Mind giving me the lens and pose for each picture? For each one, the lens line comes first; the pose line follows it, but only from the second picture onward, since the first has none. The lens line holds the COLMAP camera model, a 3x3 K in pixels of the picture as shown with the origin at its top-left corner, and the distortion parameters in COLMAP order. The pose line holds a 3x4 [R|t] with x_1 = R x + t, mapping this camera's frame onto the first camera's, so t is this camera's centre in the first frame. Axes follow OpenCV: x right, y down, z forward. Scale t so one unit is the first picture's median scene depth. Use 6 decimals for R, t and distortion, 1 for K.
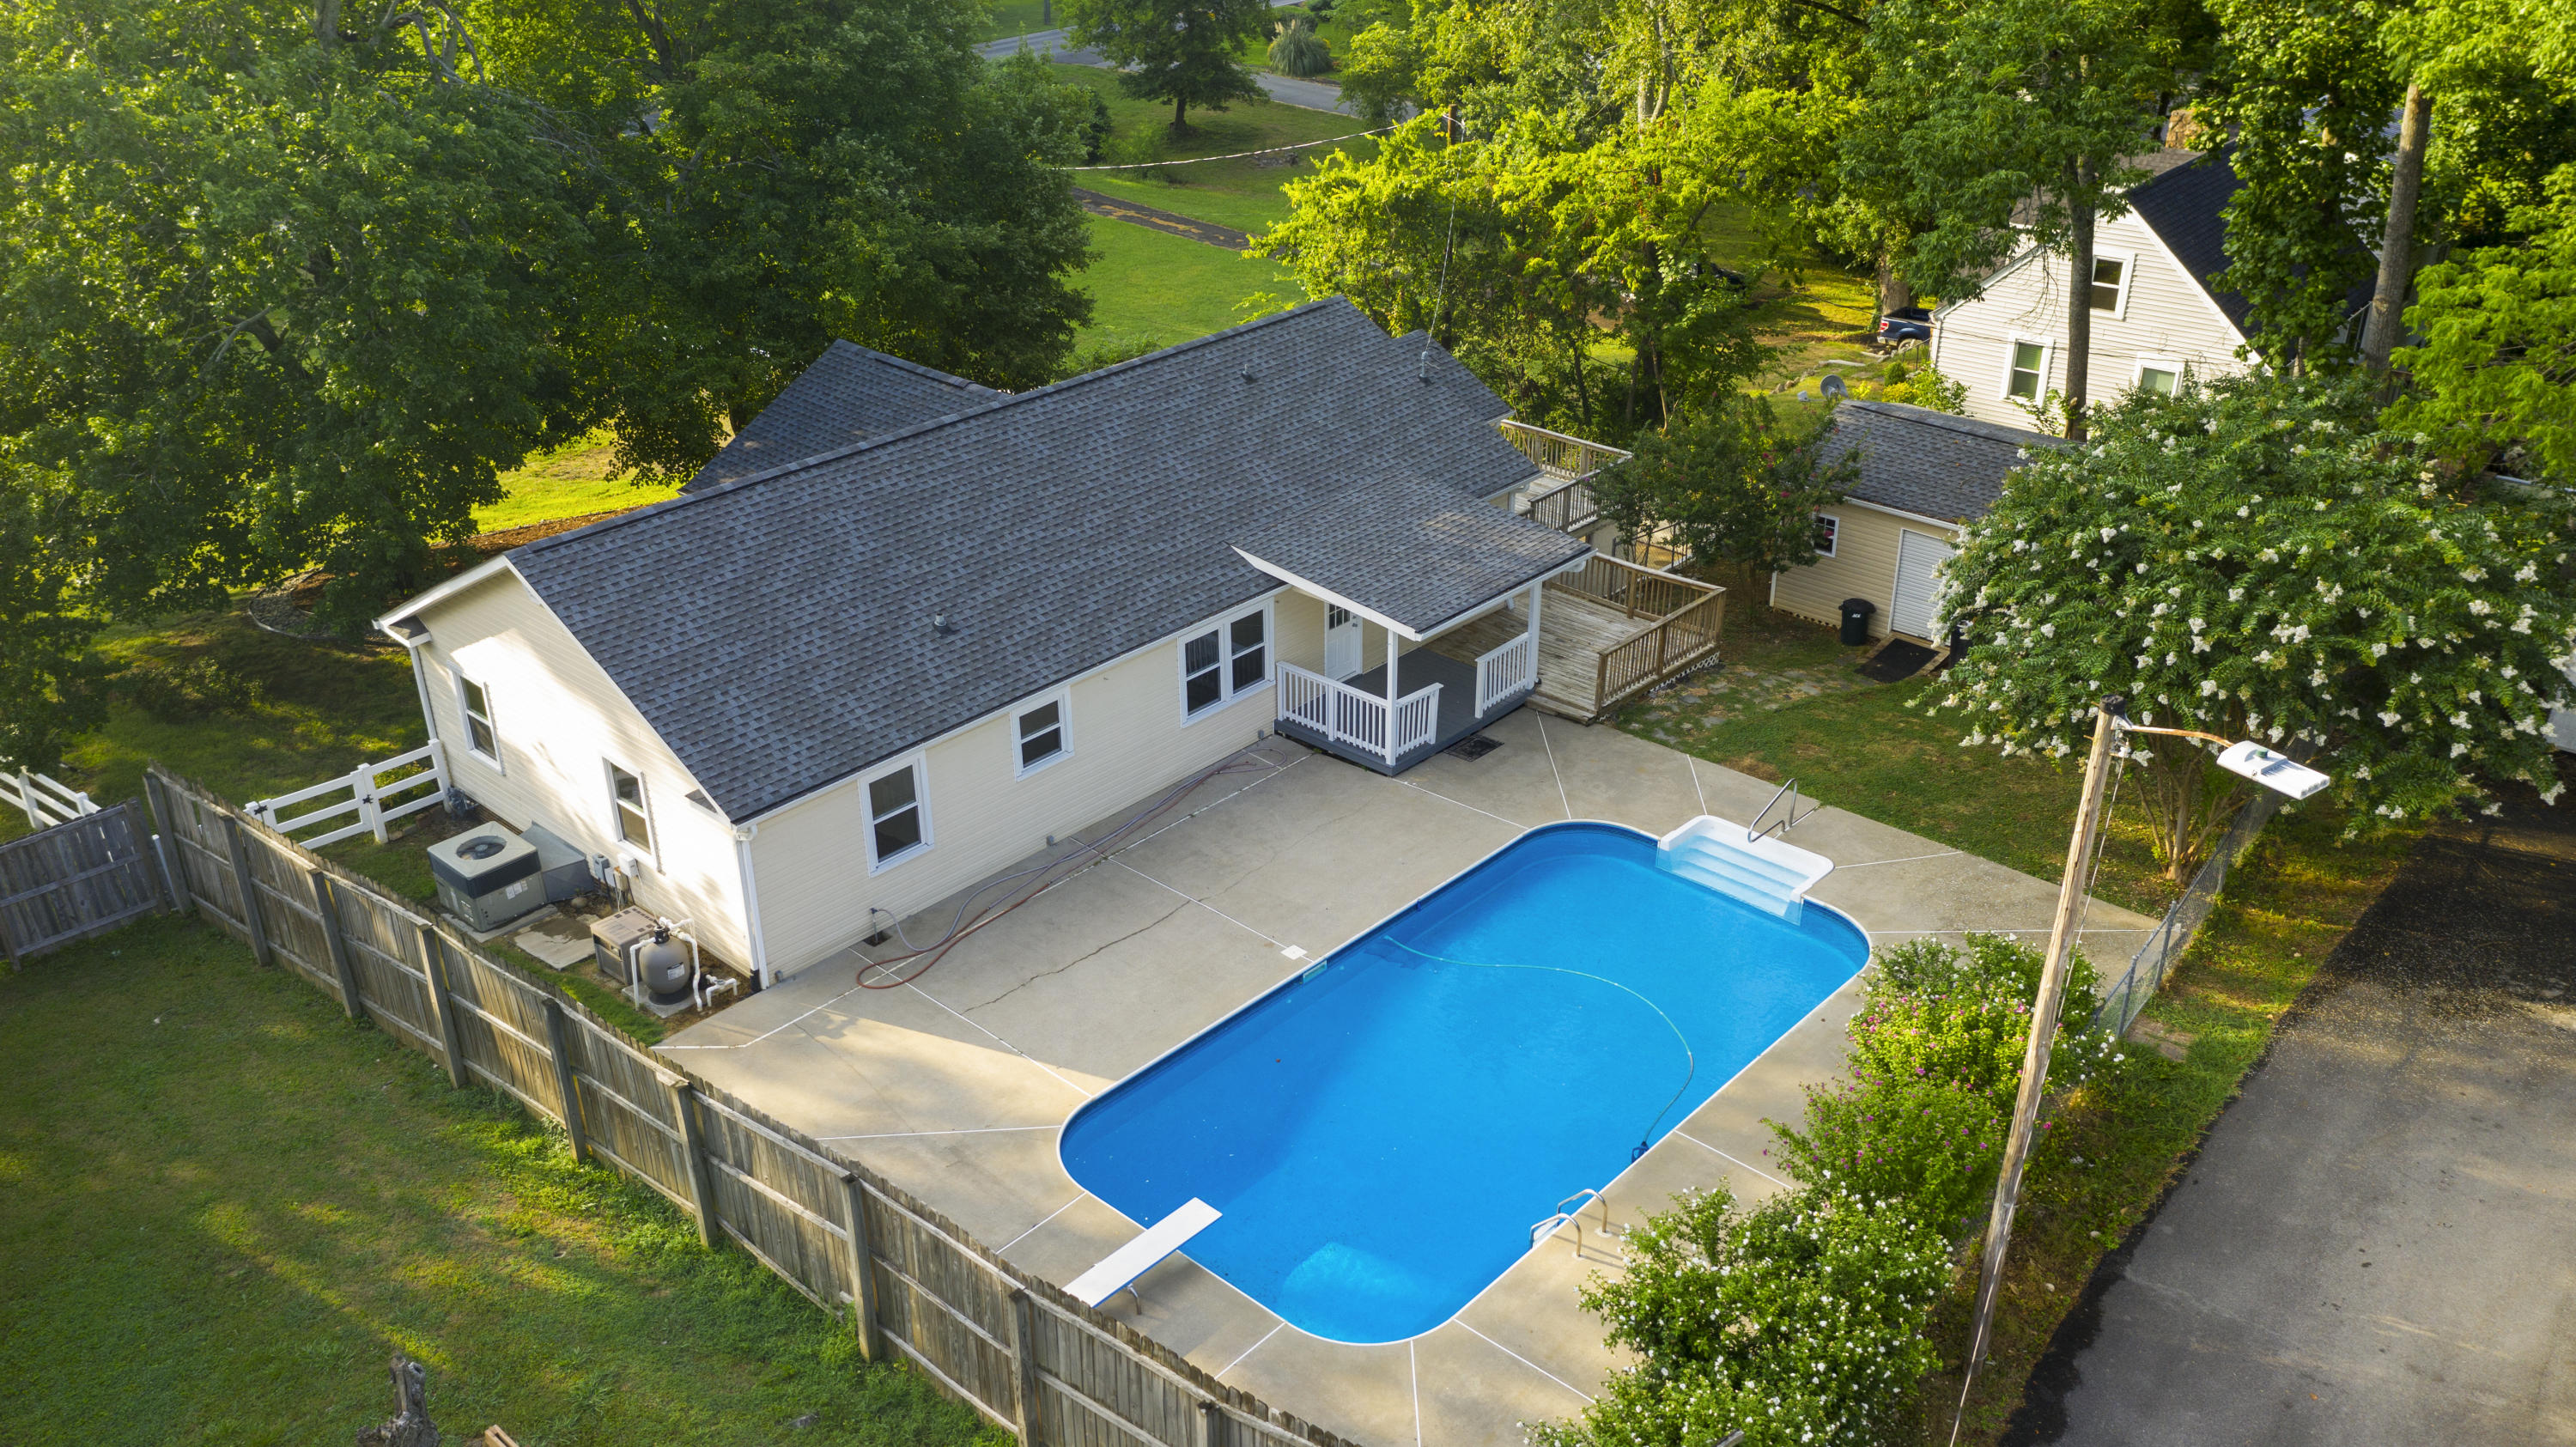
lens RADIAL K [[2060.3, 0, 1290.2], [0, 2060.3, 726.9], [0, 0, 1]] dist [-0.005652, 0.000299]
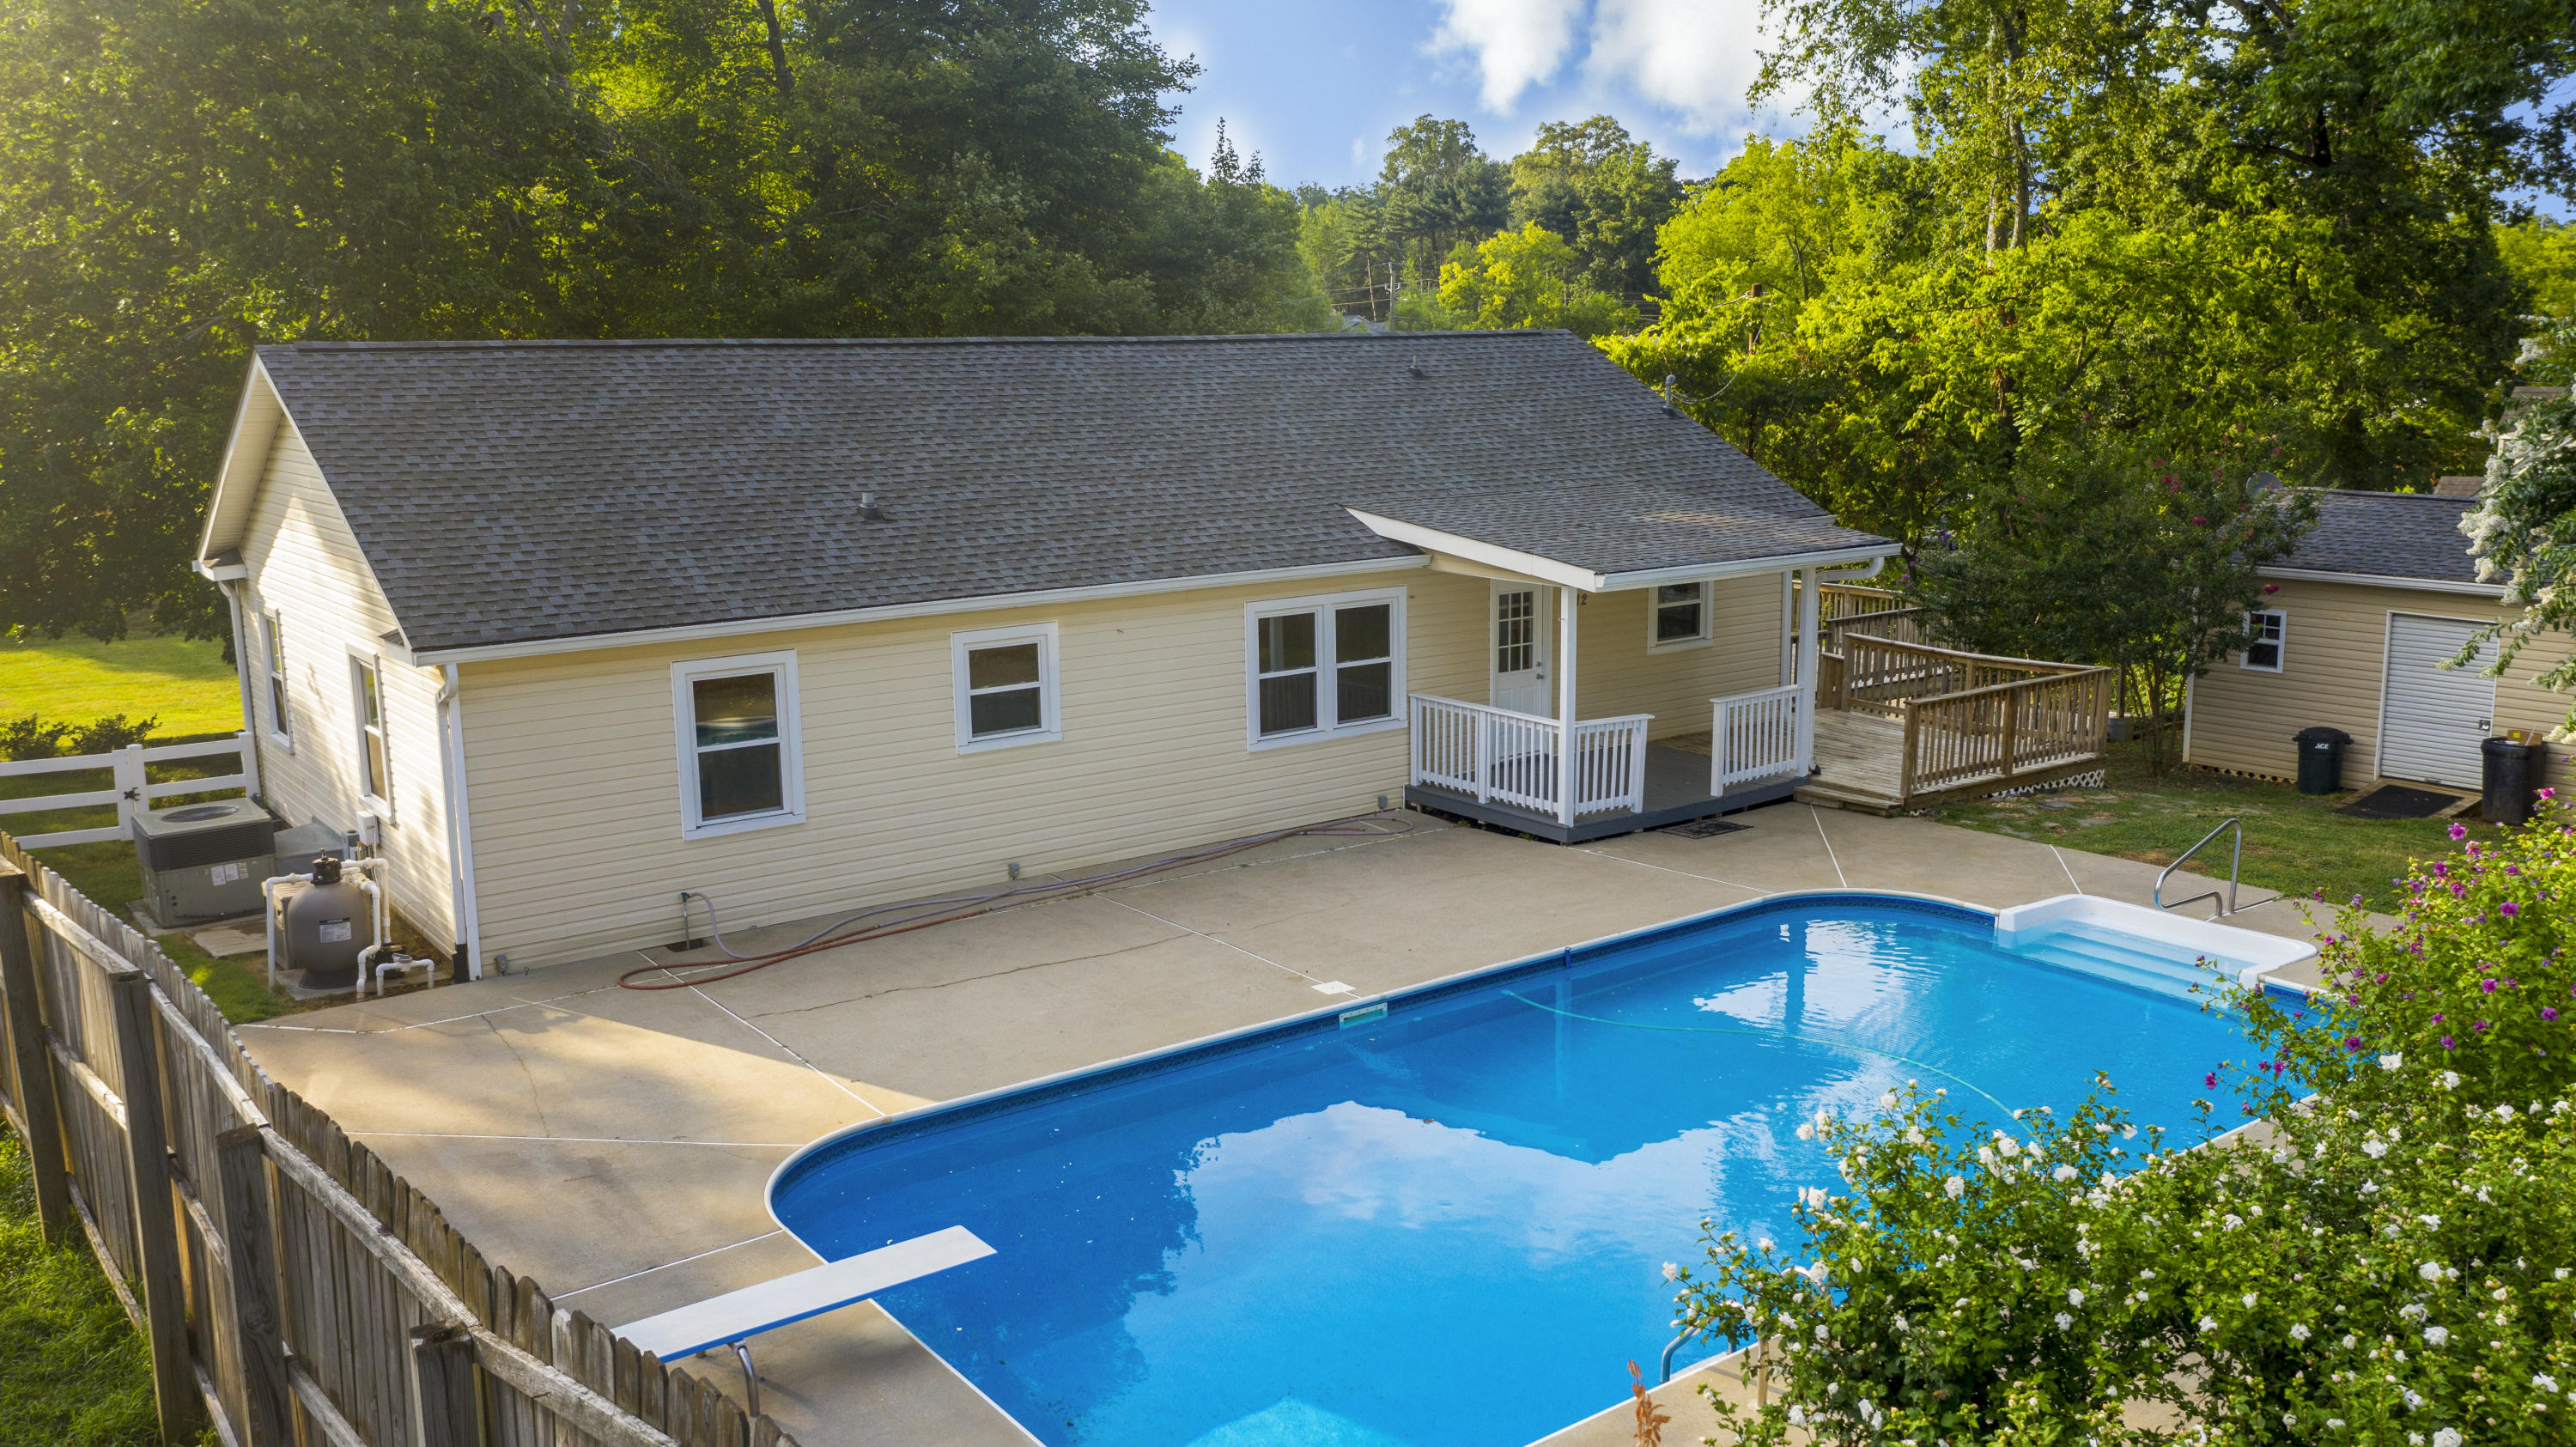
lens RADIAL K [[2060.3, 0, 1287.2], [0, 2060.3, 722.8], [0, 0, 1]] dist [-0.005652, 0.000299]
pose [[0.982252, 0.031601, -0.184882, 0.082783], [-0.082594, 0.957865, -0.275087, 0.174786], [0.168399, 0.285475, 0.943475, 0.375498]]
